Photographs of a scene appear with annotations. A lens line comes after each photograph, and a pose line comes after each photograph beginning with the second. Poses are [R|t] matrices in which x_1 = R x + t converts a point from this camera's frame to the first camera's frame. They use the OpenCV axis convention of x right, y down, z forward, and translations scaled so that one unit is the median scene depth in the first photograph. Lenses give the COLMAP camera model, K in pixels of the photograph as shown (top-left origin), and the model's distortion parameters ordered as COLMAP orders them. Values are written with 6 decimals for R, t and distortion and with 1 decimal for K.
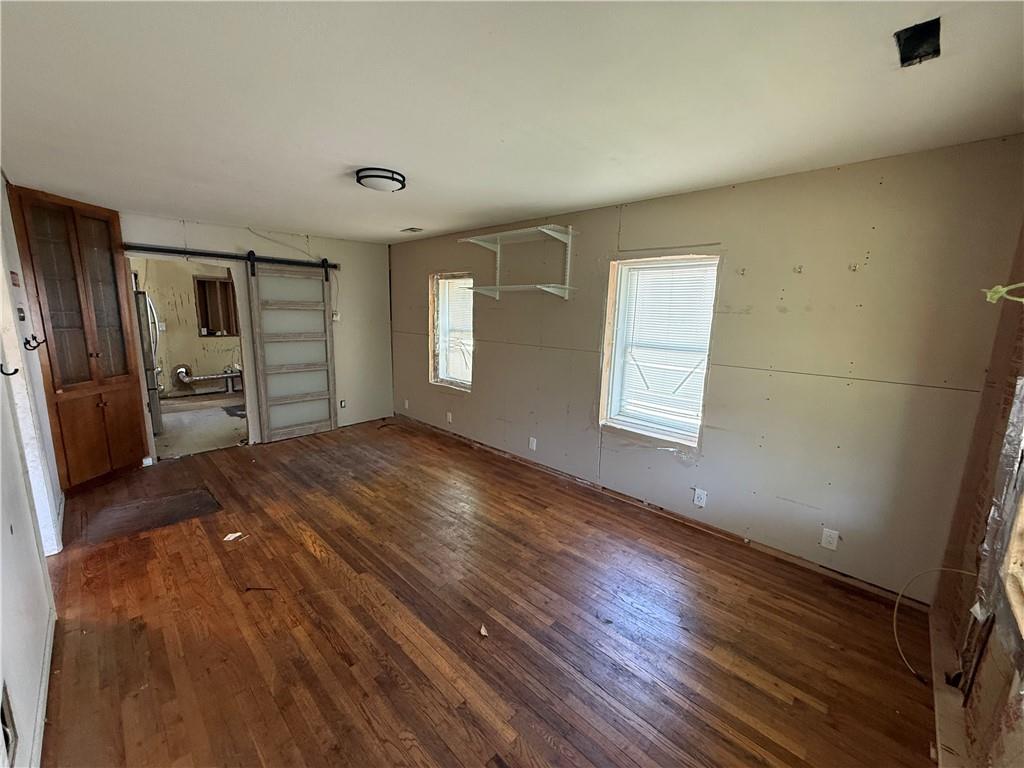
lens RADIAL K [[406.6, 0, 508.2], [0, 406.6, 384.4], [0, 0, 1]] dist [0.001359, 0.000135]
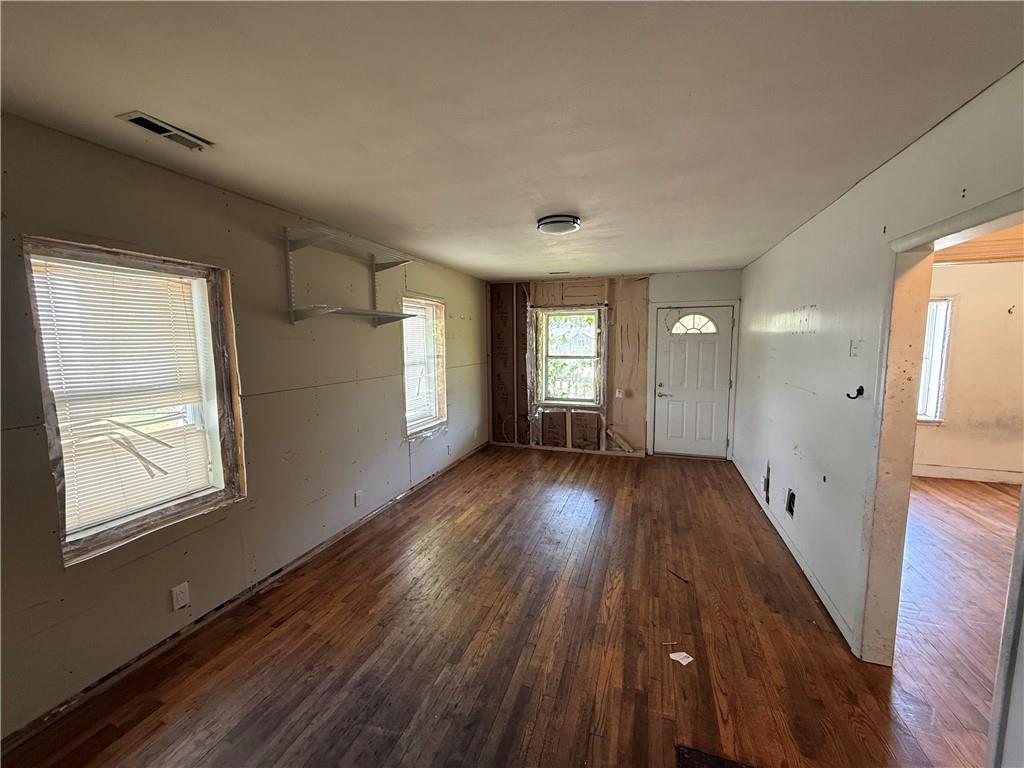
lens RADIAL K [[406.6, 0, 508.2], [0, 406.6, 384.4], [0, 0, 1]] dist [0.001359, 0.000135]
pose [[-0.419822, -0.119282, 0.899734, -1.006250], [0.159647, 0.966164, 0.202581, -0.253935], [-0.893455, 0.228688, -0.386574, 1.273587]]
